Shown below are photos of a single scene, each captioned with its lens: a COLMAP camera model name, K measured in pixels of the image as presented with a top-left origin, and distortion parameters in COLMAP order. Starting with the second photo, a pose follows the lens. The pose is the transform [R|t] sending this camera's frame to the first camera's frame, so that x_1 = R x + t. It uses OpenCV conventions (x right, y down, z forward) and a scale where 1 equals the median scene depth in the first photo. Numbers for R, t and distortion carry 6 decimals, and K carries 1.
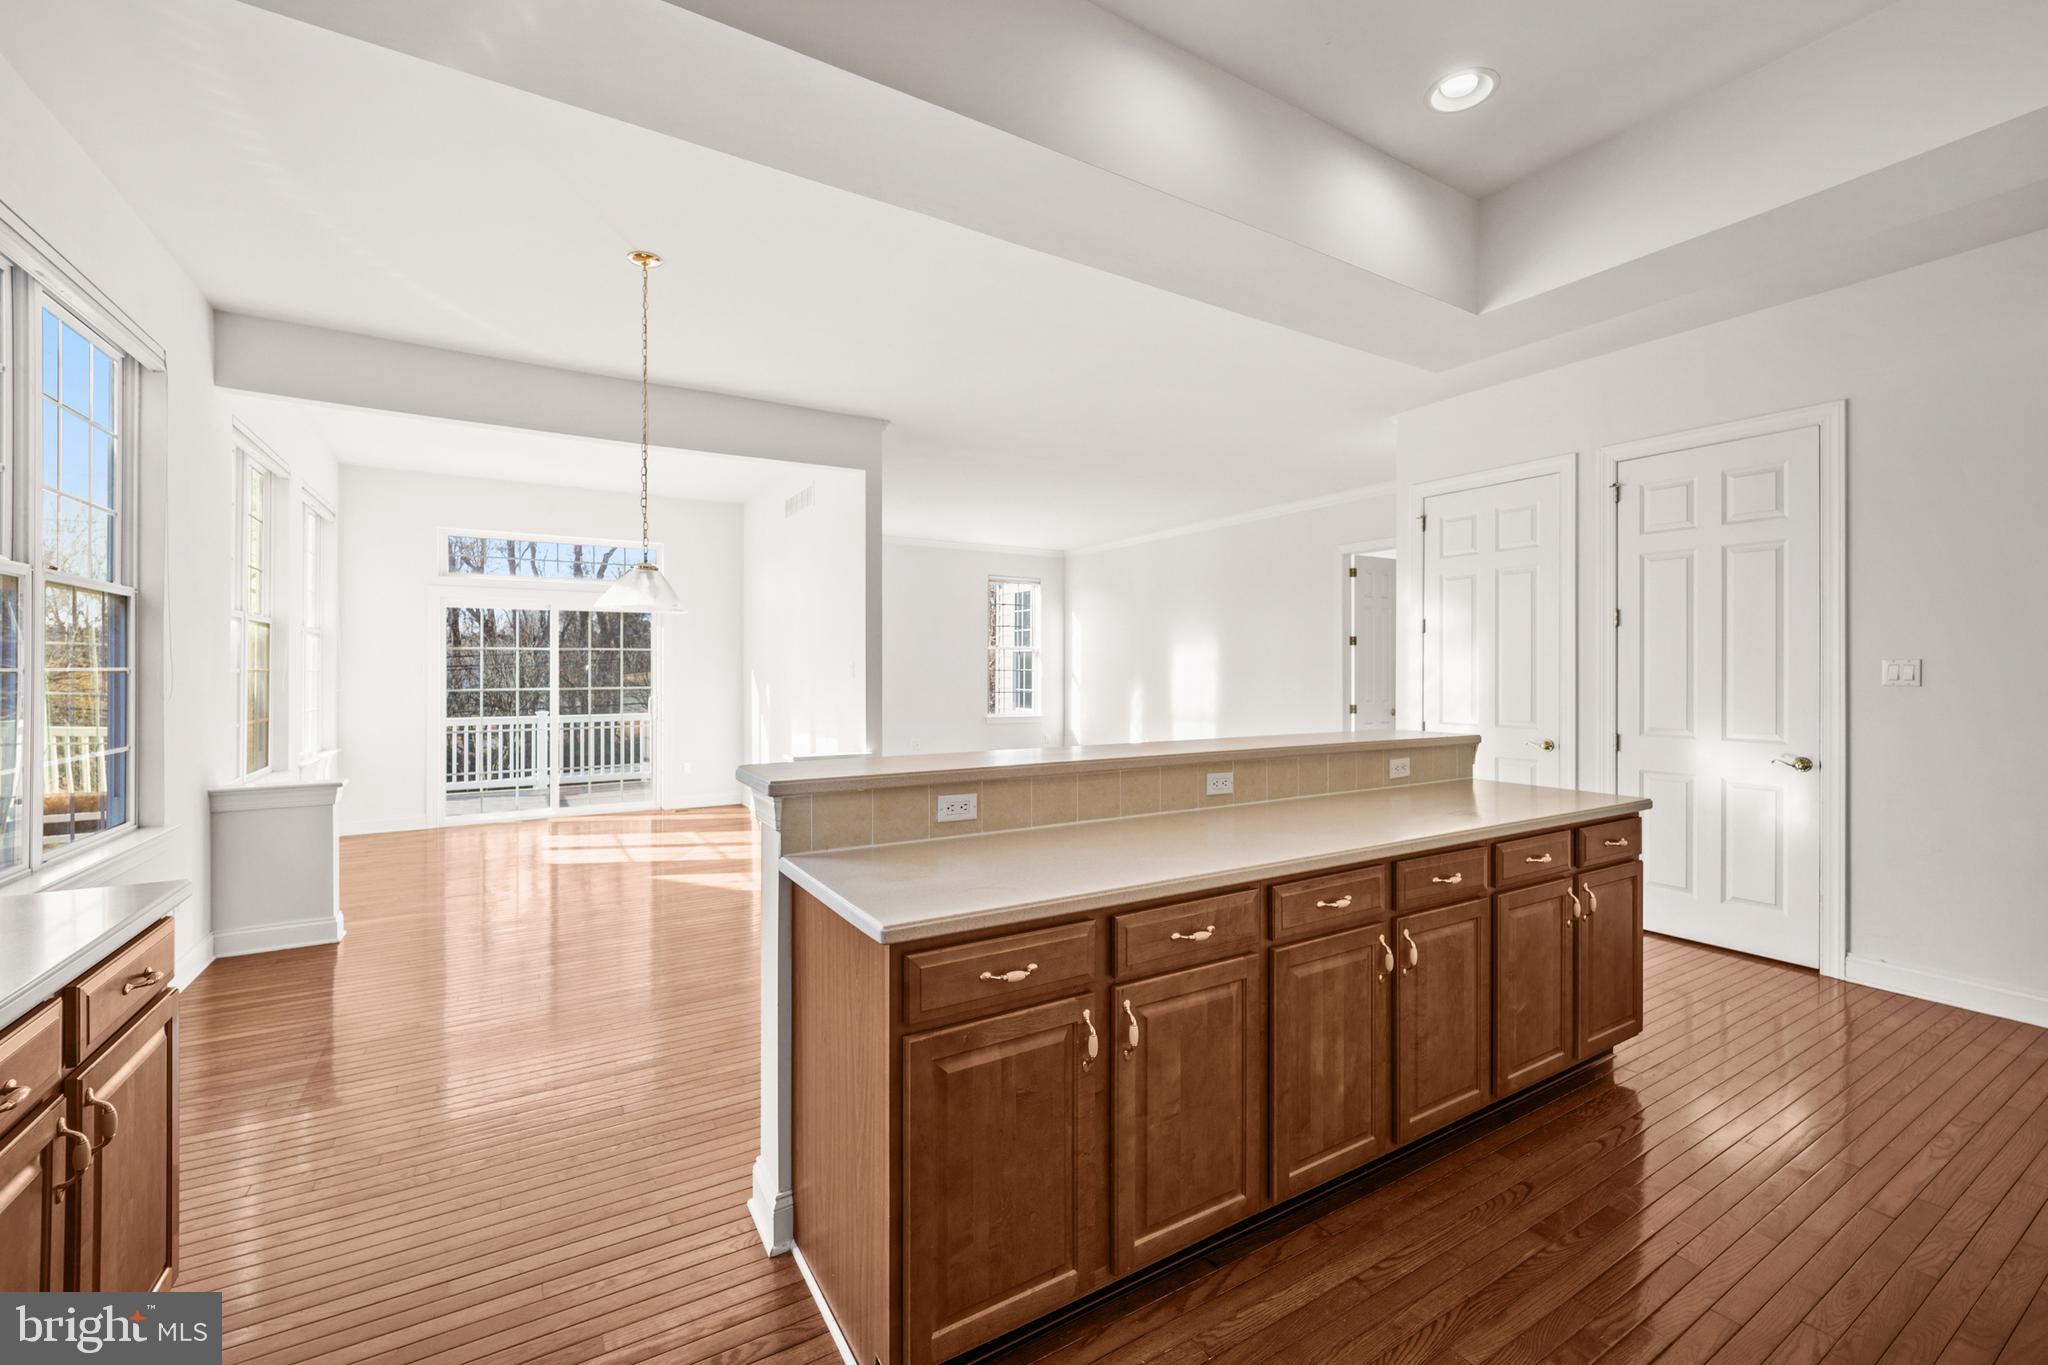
lens RADIAL K [[836.6, 0, 1021.0], [0, 836.6, 664.9], [0, 0, 1]] dist [-0.011628, 0.000422]
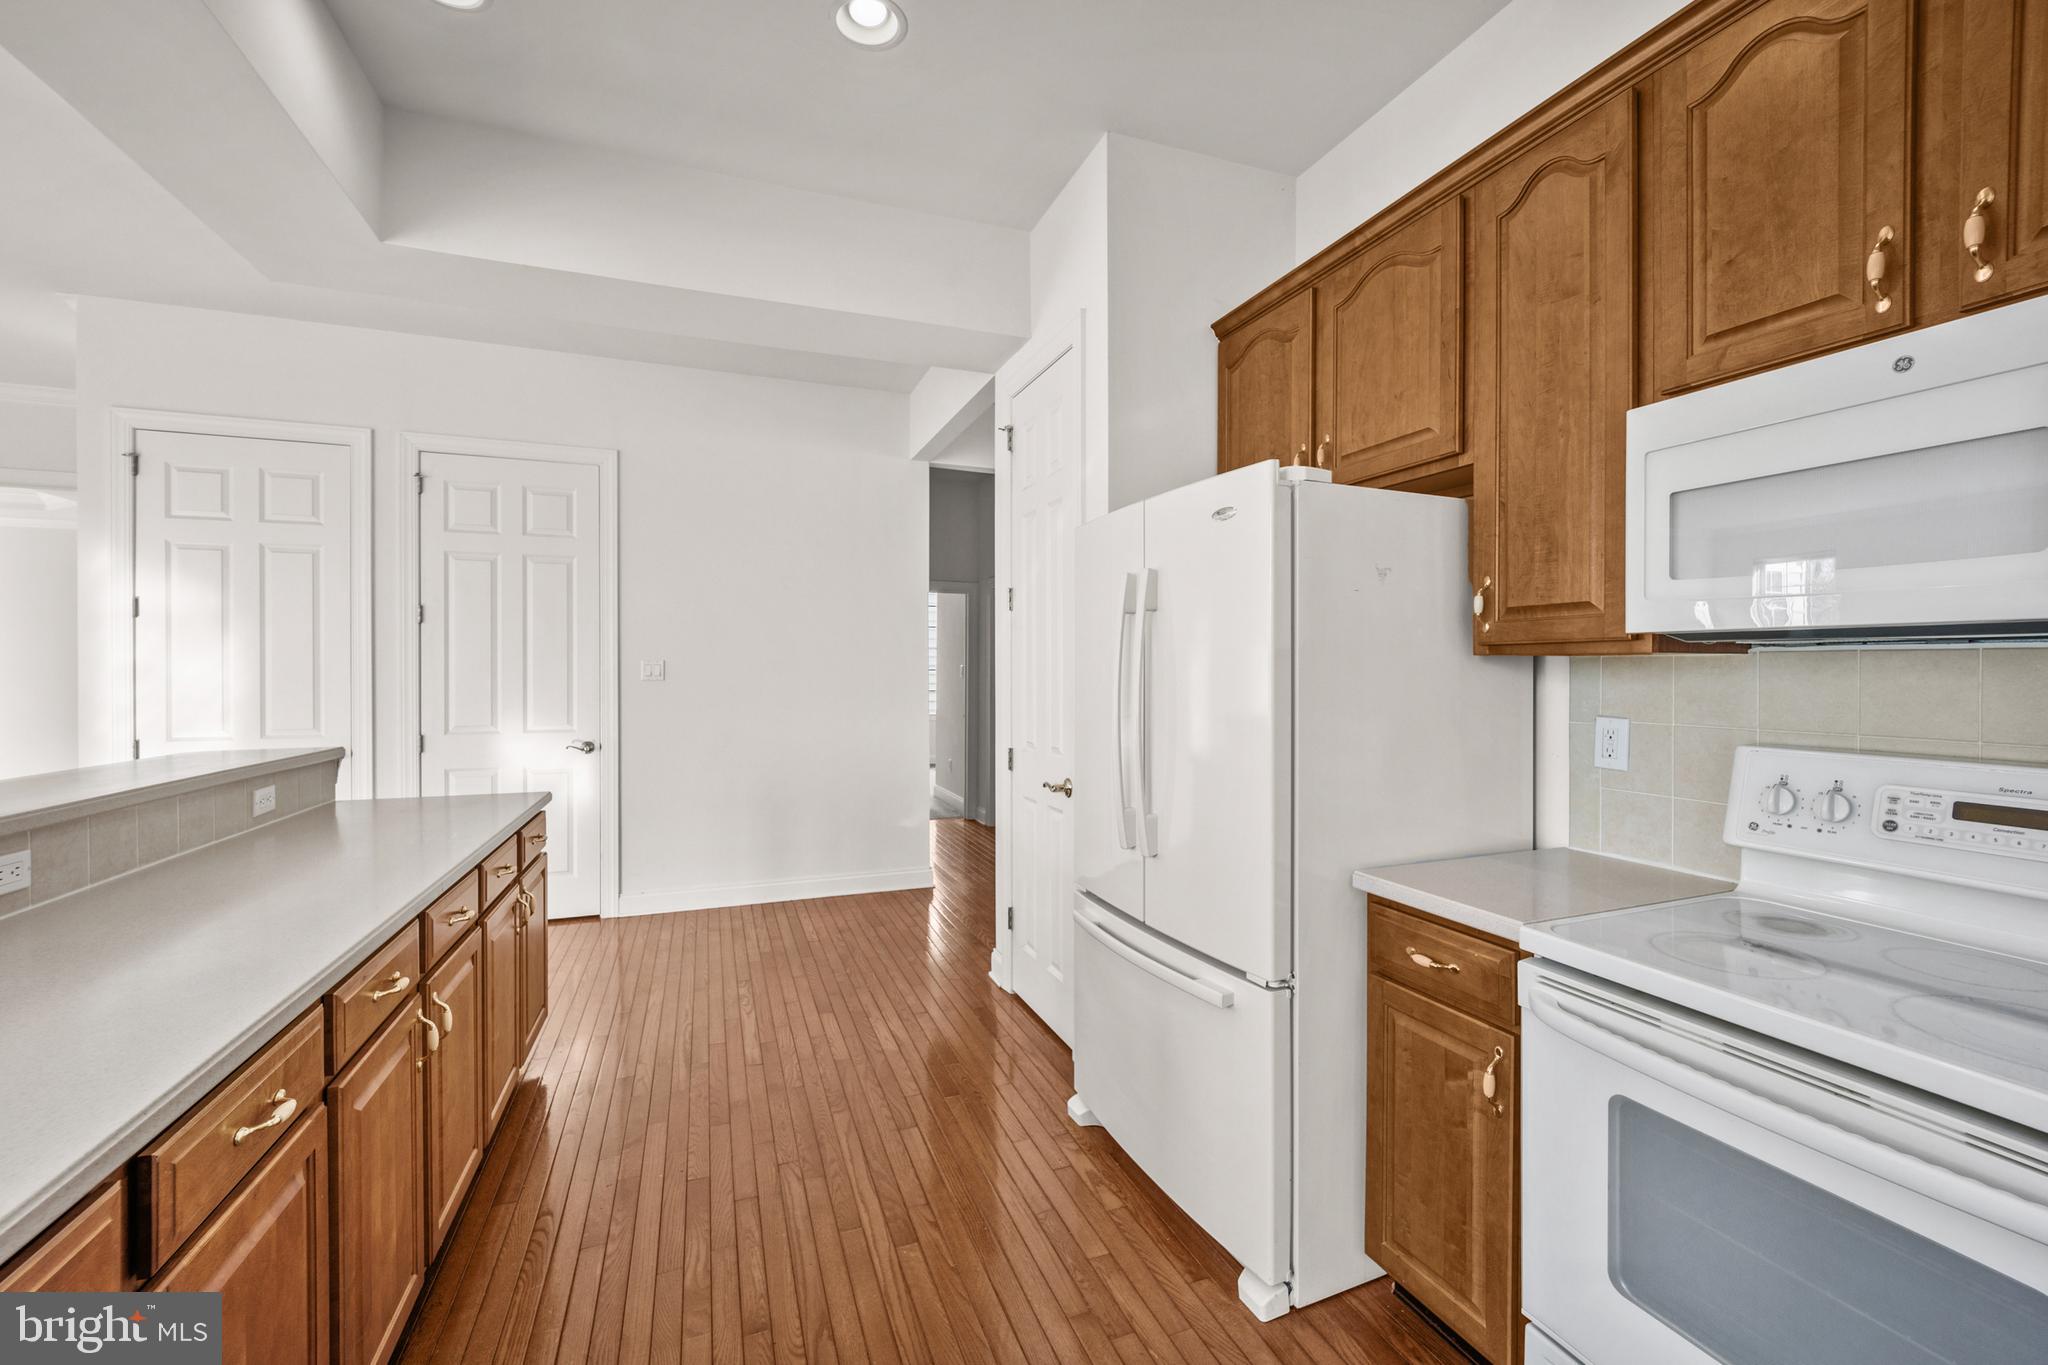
lens RADIAL K [[836.6, 0, 1020.9], [0, 836.6, 673.6], [0, 0, 1]] dist [-0.011628, 0.000422]
pose [[0.174386, -0.006499, 0.984656, -0.134247], [-0.006417, 0.999949, 0.007737, 0.000690], [-0.984656, -0.007667, 0.174336, 0.186051]]
